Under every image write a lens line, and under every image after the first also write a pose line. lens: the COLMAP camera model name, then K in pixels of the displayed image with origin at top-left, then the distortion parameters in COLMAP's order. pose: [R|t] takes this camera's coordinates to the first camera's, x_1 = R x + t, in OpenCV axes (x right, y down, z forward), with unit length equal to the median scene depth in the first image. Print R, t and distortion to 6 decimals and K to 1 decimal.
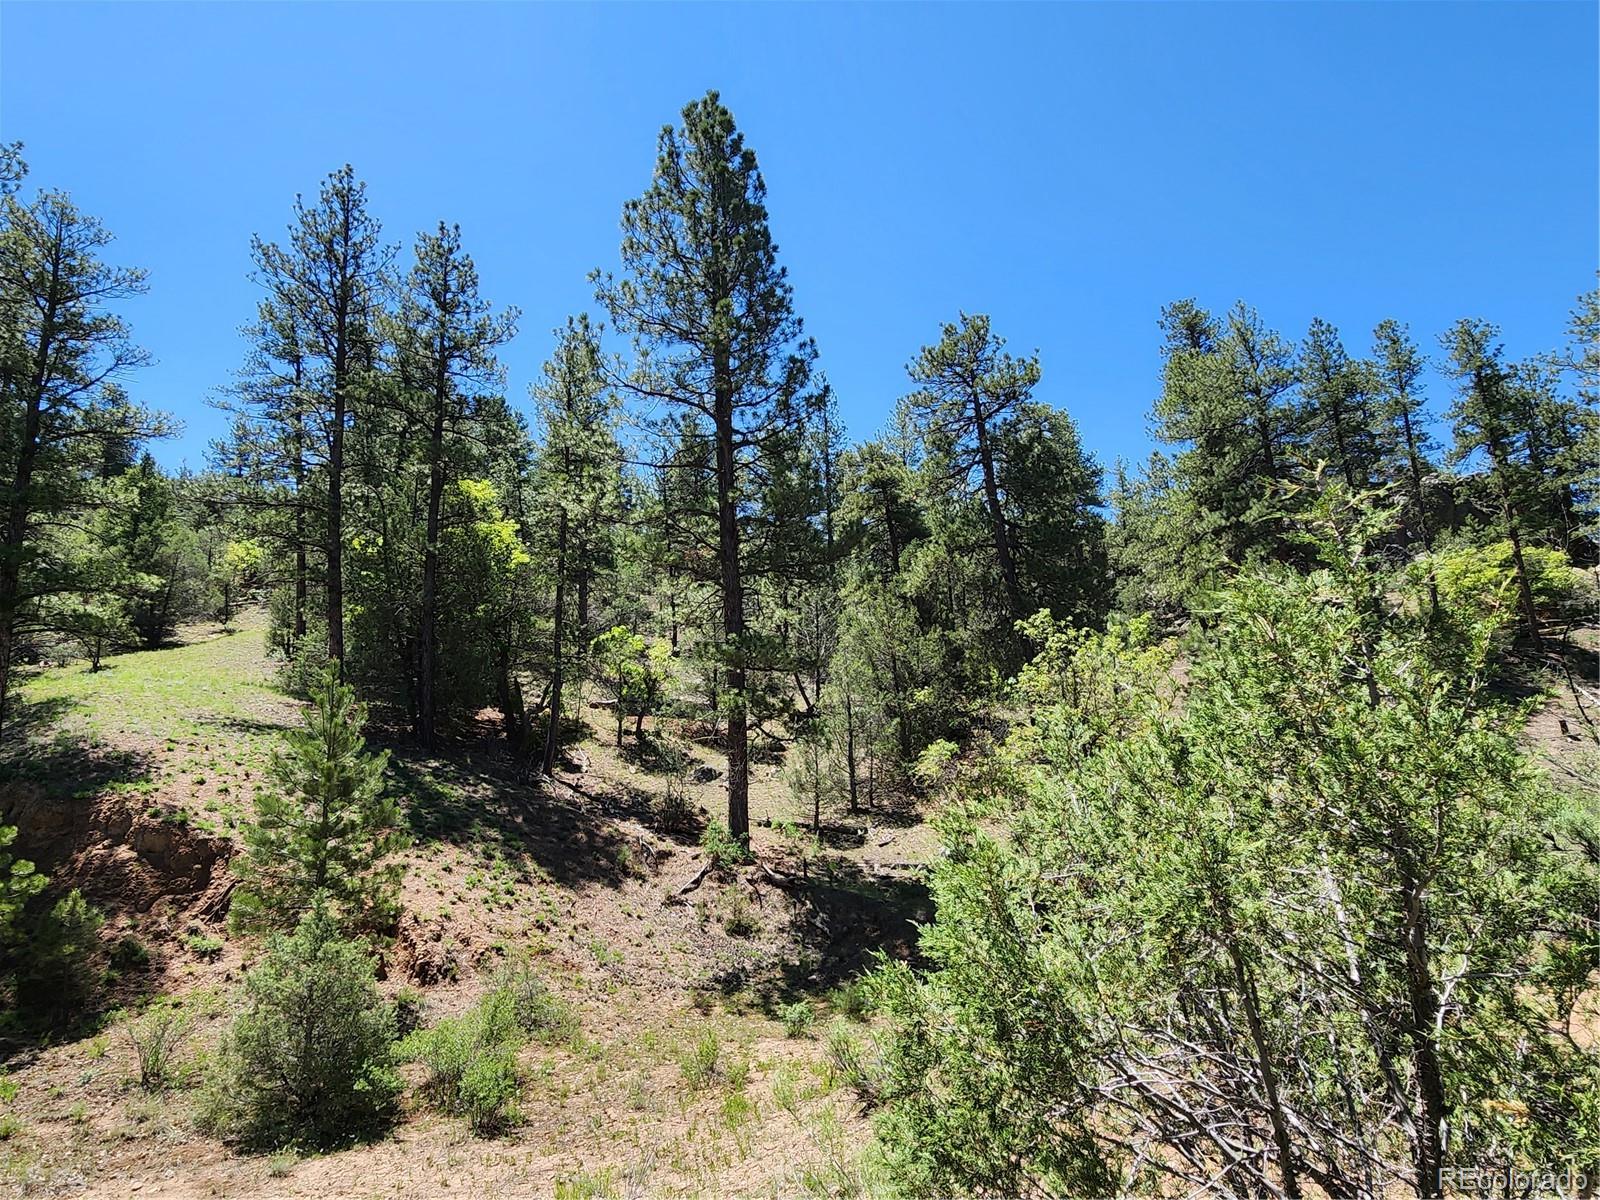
lens RADIAL K [[888.4, 0, 802.8], [0, 888.4, 604.9], [0, 0, 1]] dist [-0.003092, -0.001416]
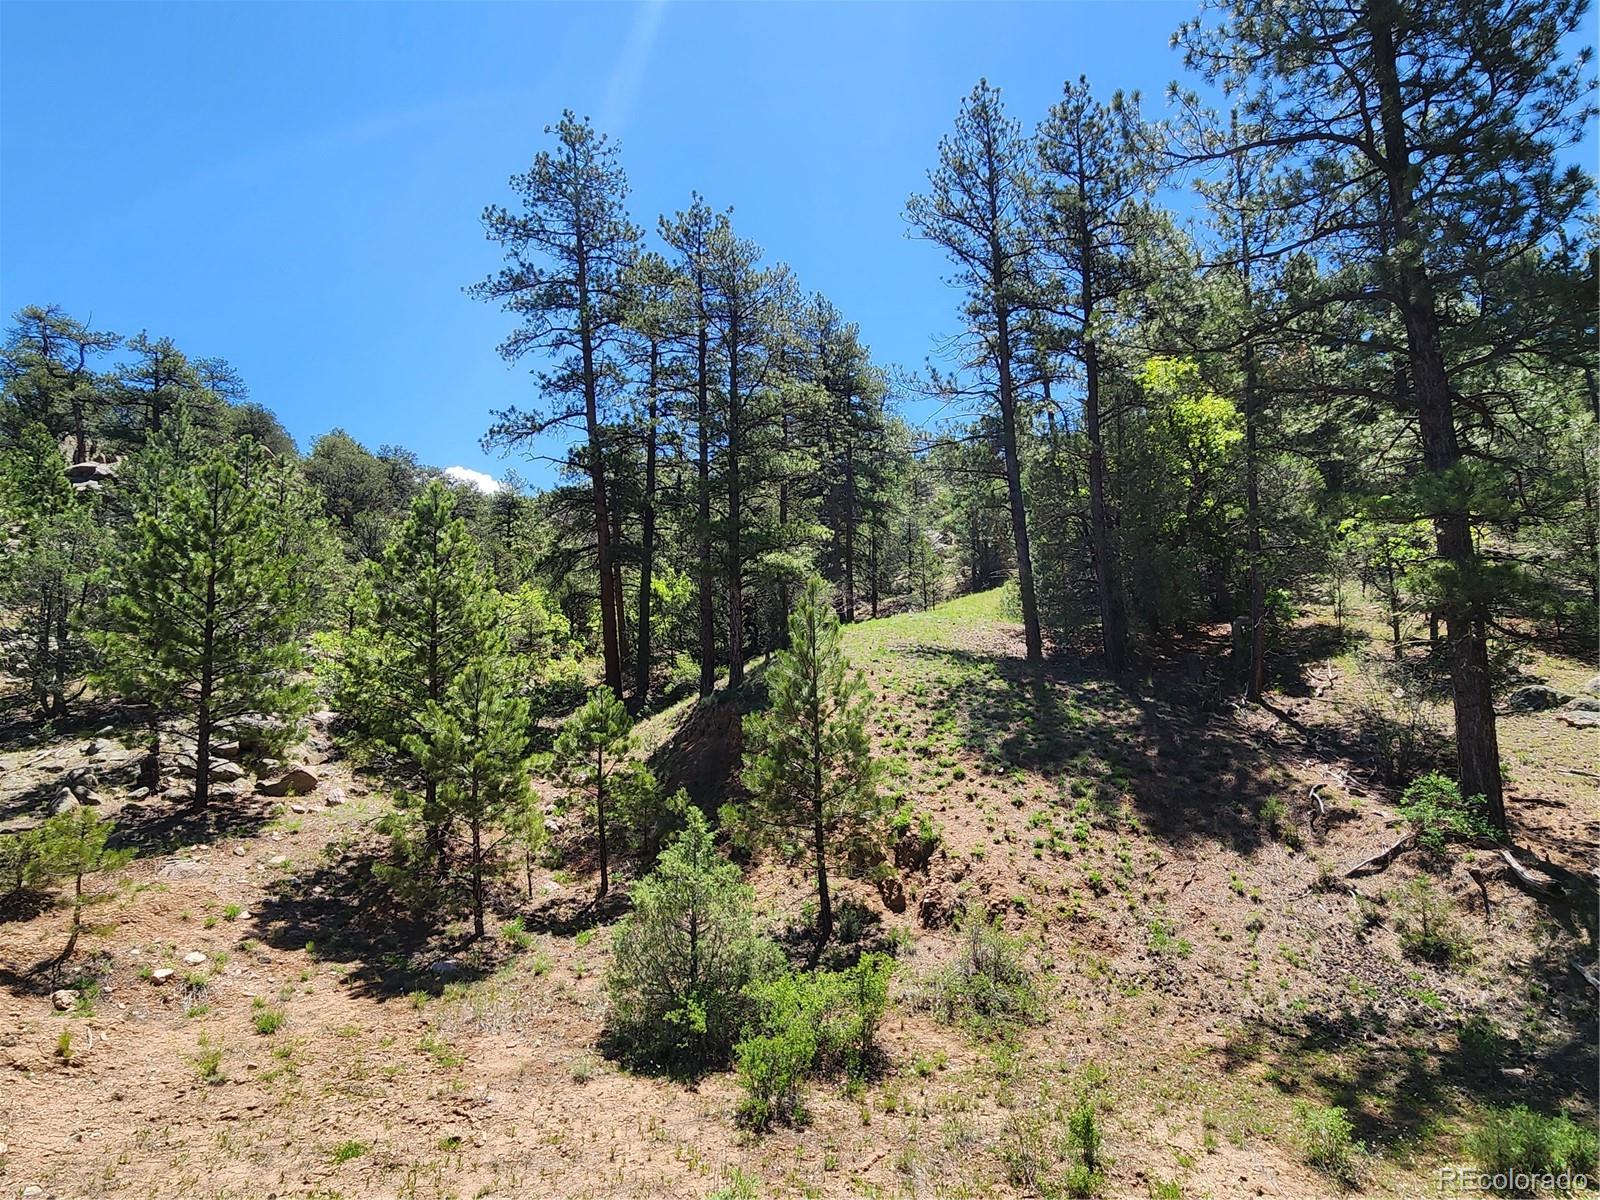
lens RADIAL K [[888.4, 0, 806.7], [0, 888.4, 604.4], [0, 0, 1]] dist [-0.003092, -0.001416]
pose [[0.550472, -0.083497, -0.830668, 0.162063], [0.149172, 0.988811, -0.000540, 0.051983], [0.821419, -0.123615, 0.556768, 0.258844]]
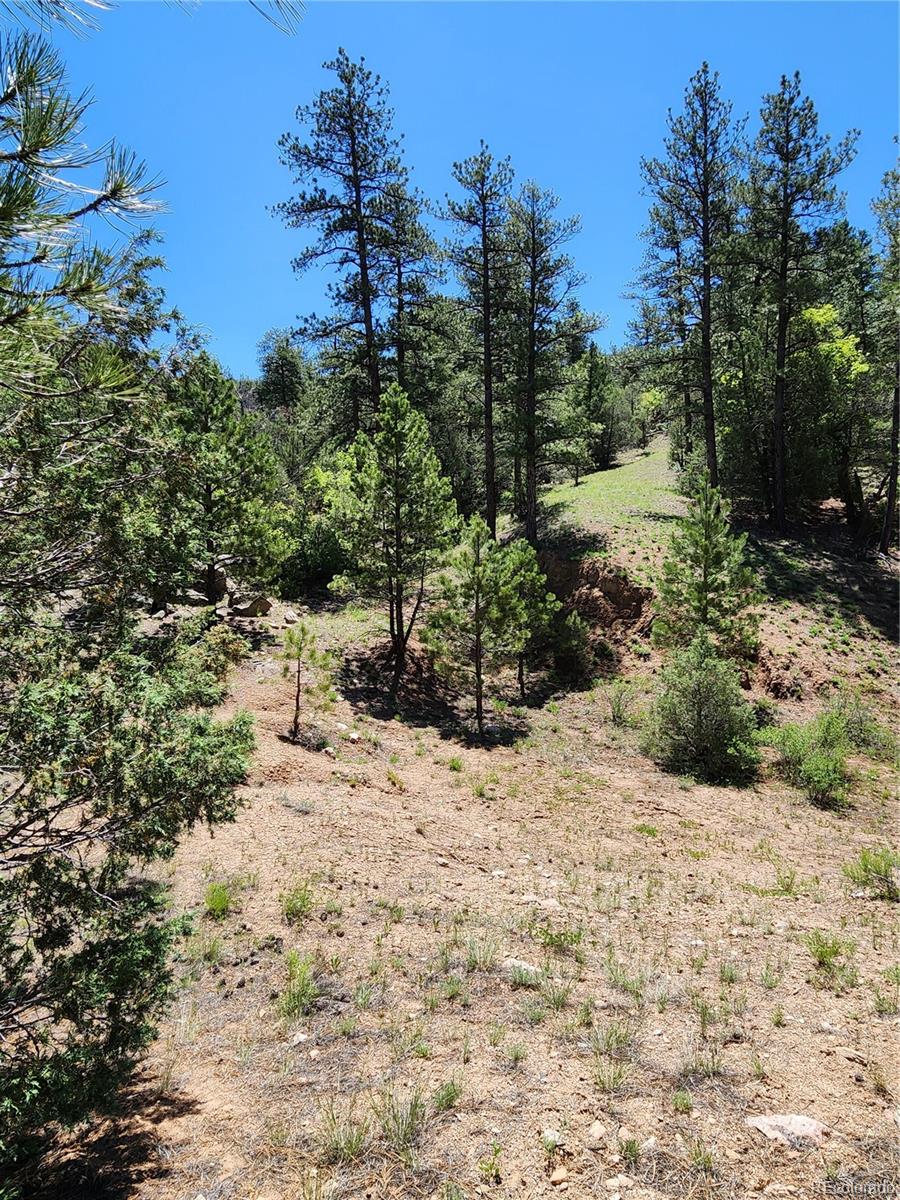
lens RADIAL K [[666.3, 0, 455.0], [0, 666.3, 598.3], [0, 0, 1]] dist [-0.003092, -0.001416]
pose [[0.654540, 0.075014, -0.752296, 0.013292], [0.121617, 0.971659, 0.202700, -0.001430], [0.746181, -0.224167, 0.626867, -0.005835]]
